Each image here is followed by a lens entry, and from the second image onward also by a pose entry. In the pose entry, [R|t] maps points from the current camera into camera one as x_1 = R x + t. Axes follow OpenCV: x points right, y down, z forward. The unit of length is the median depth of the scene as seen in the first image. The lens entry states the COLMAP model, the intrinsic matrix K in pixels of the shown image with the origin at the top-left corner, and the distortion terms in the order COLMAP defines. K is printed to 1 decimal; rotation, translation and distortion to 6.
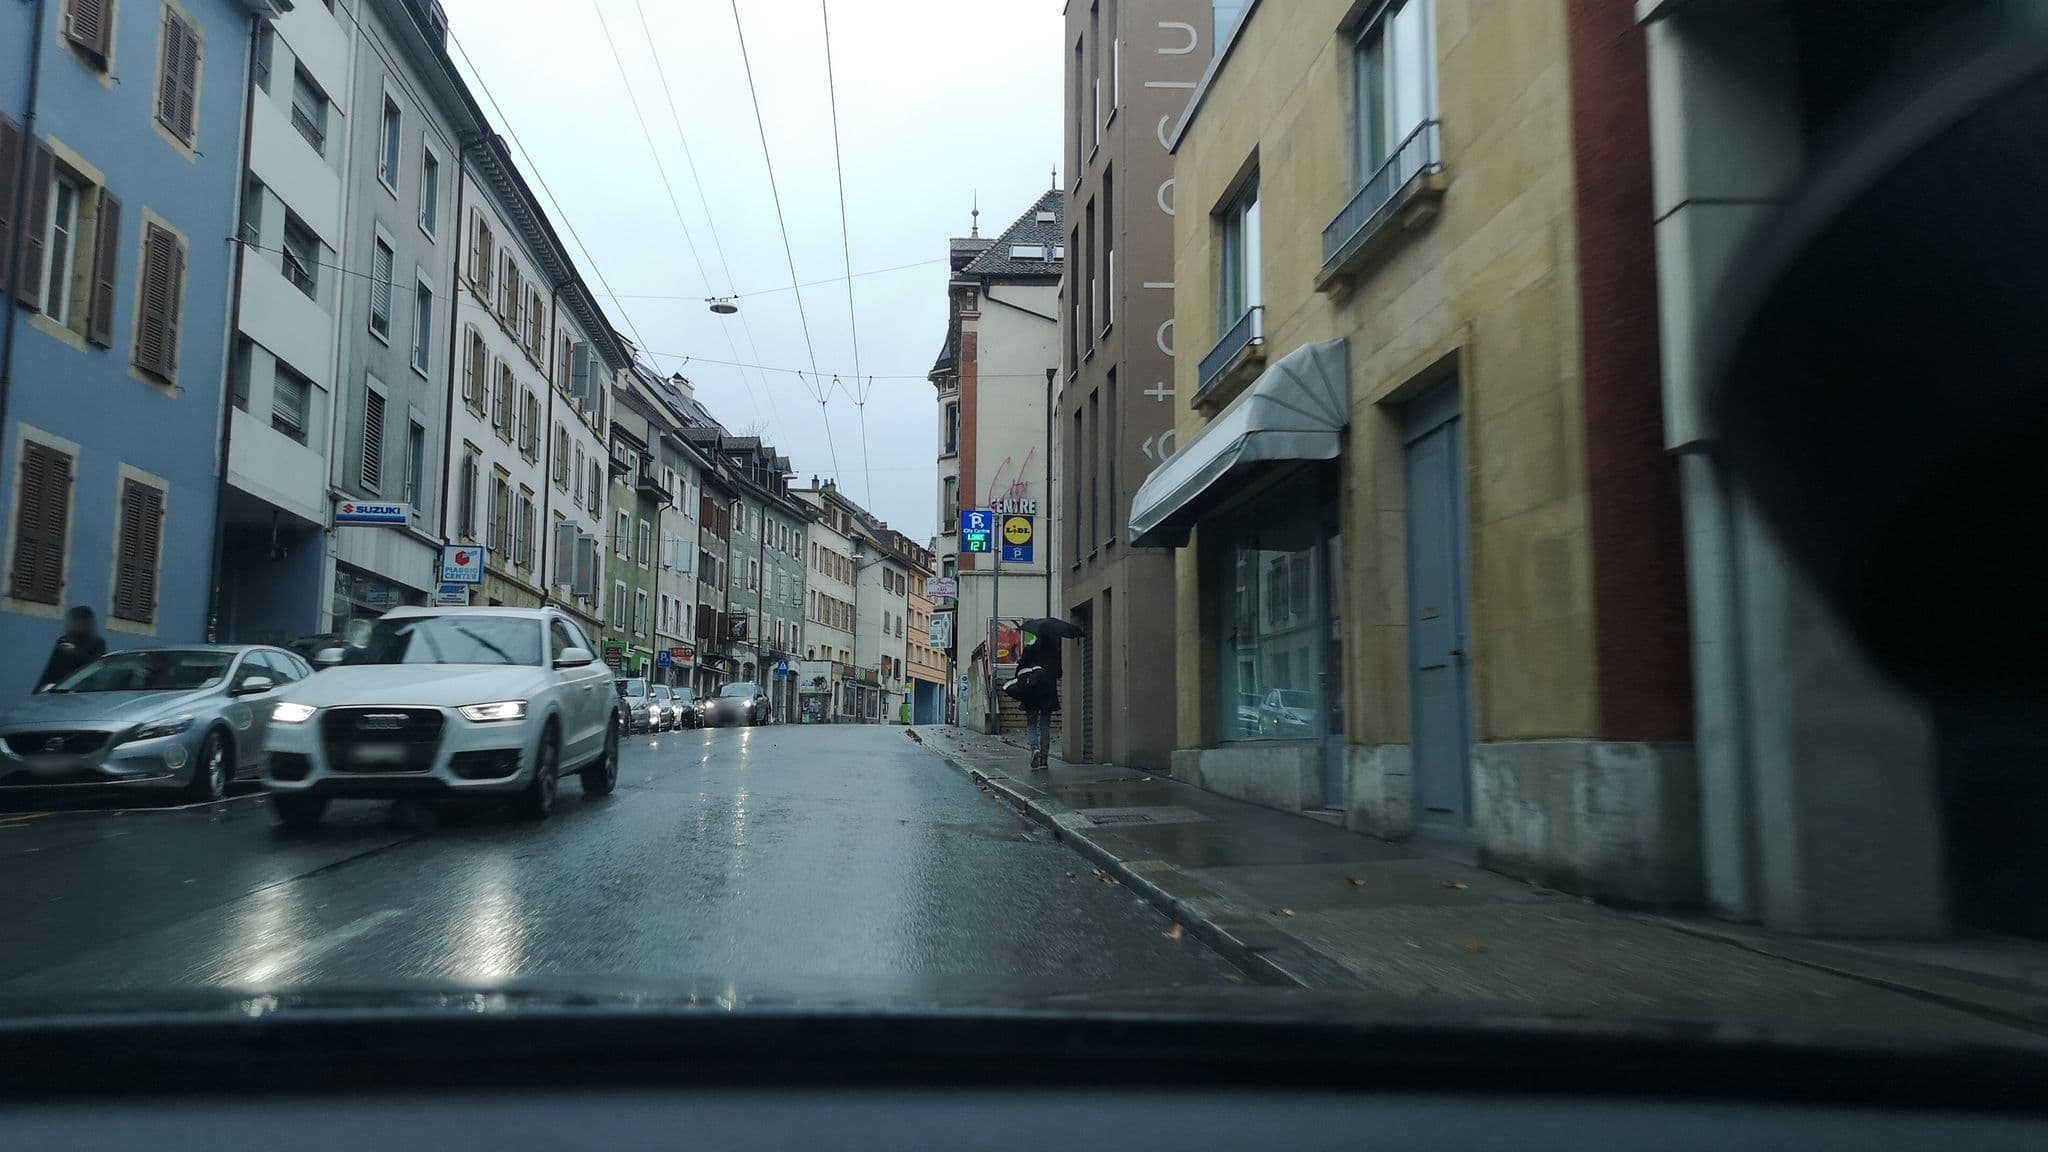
lens RADIAL K [[1481.1, 0, 1015.7], [0, 1481.1, 579.4], [0, 0, 1]] dist [-0.007971, -0.004800]
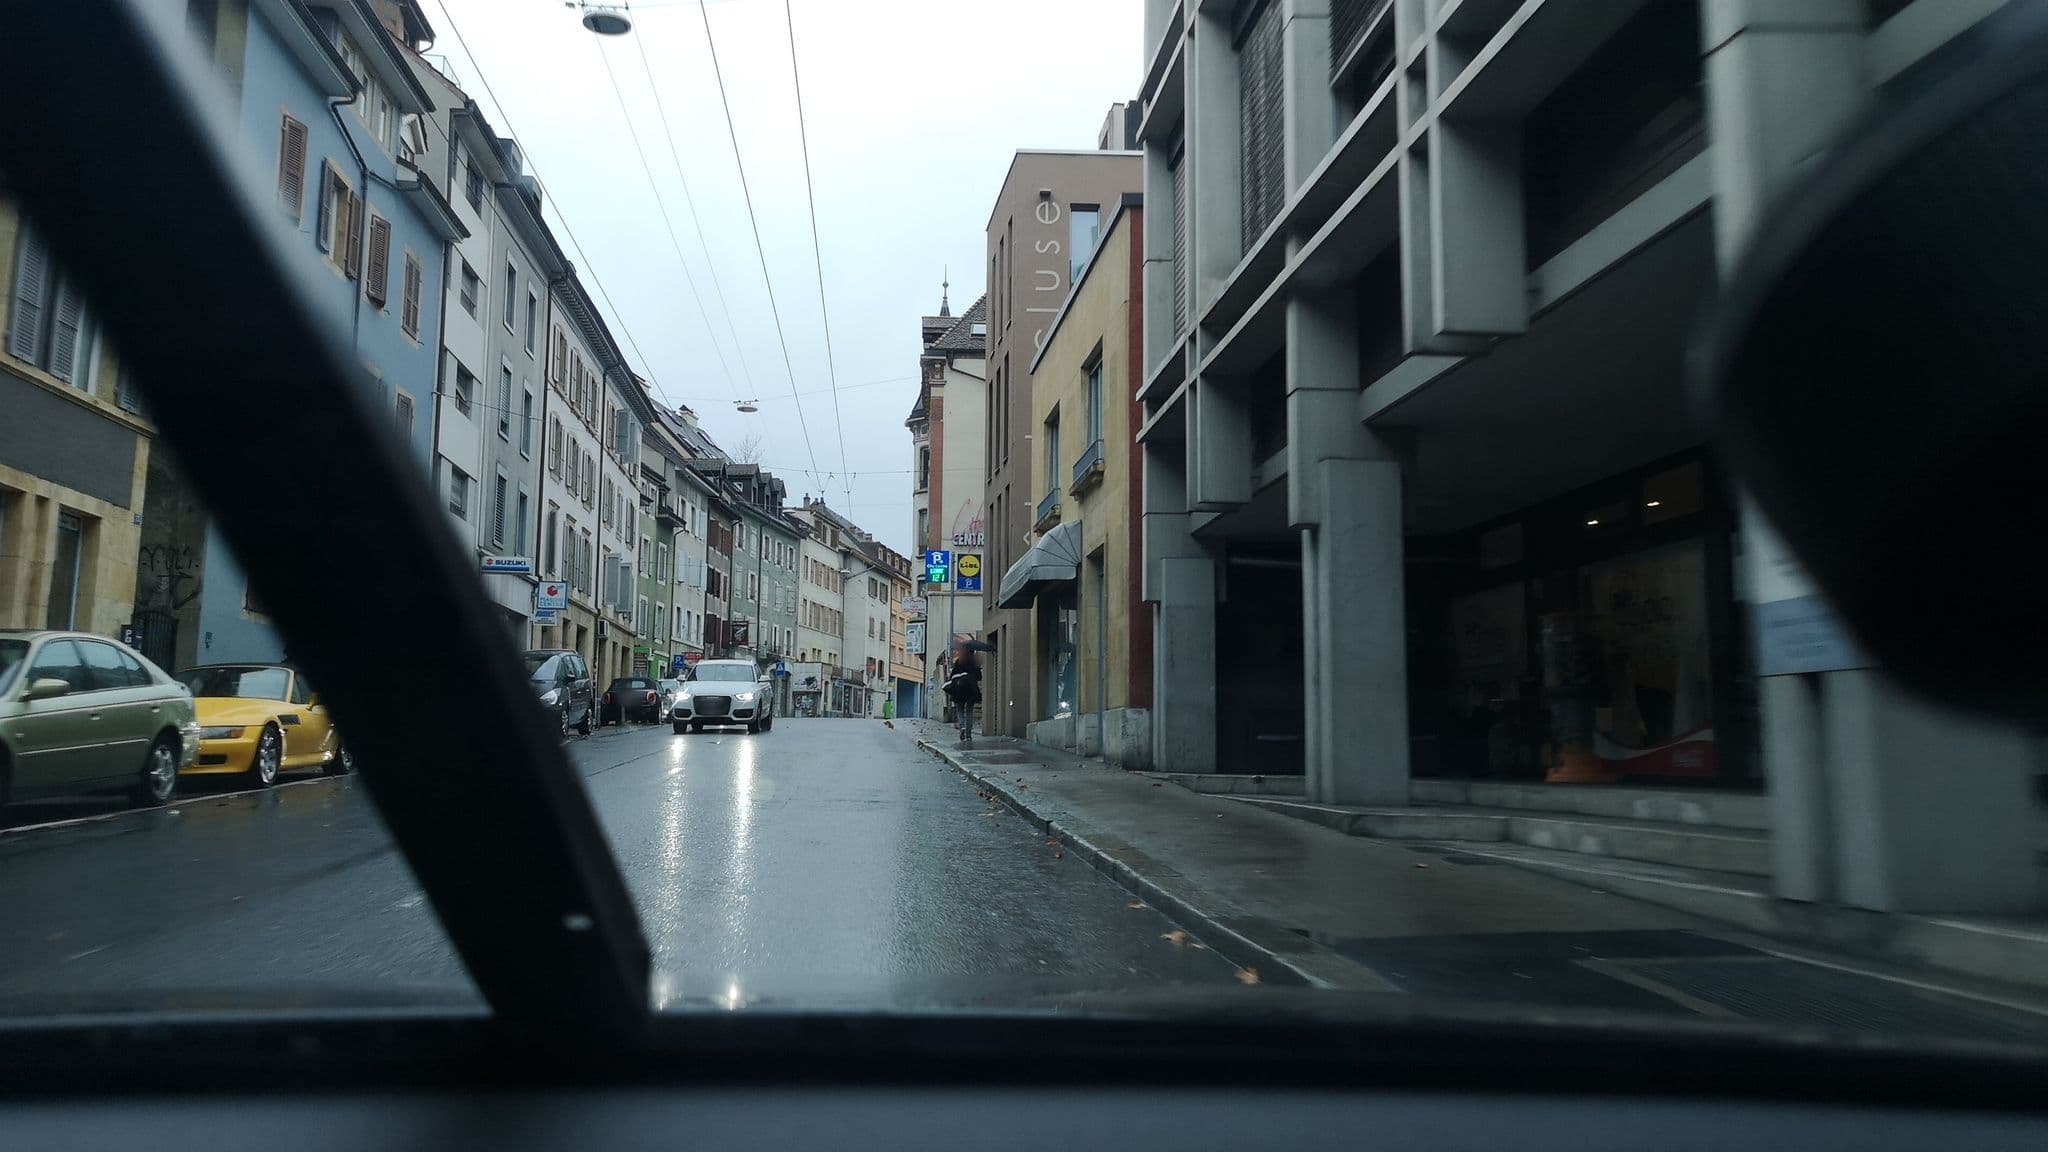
lens RADIAL K [[1481.1, 0, 1031.3], [0, 1481.1, 569.9], [0, 0, 1]] dist [-0.007971, -0.004800]
pose [[0.999816, 0.001143, 0.019130, 0.025123], [-0.001045, 0.999986, -0.005118, -0.018393], [-0.019136, 0.005097, 0.999804, -0.243468]]
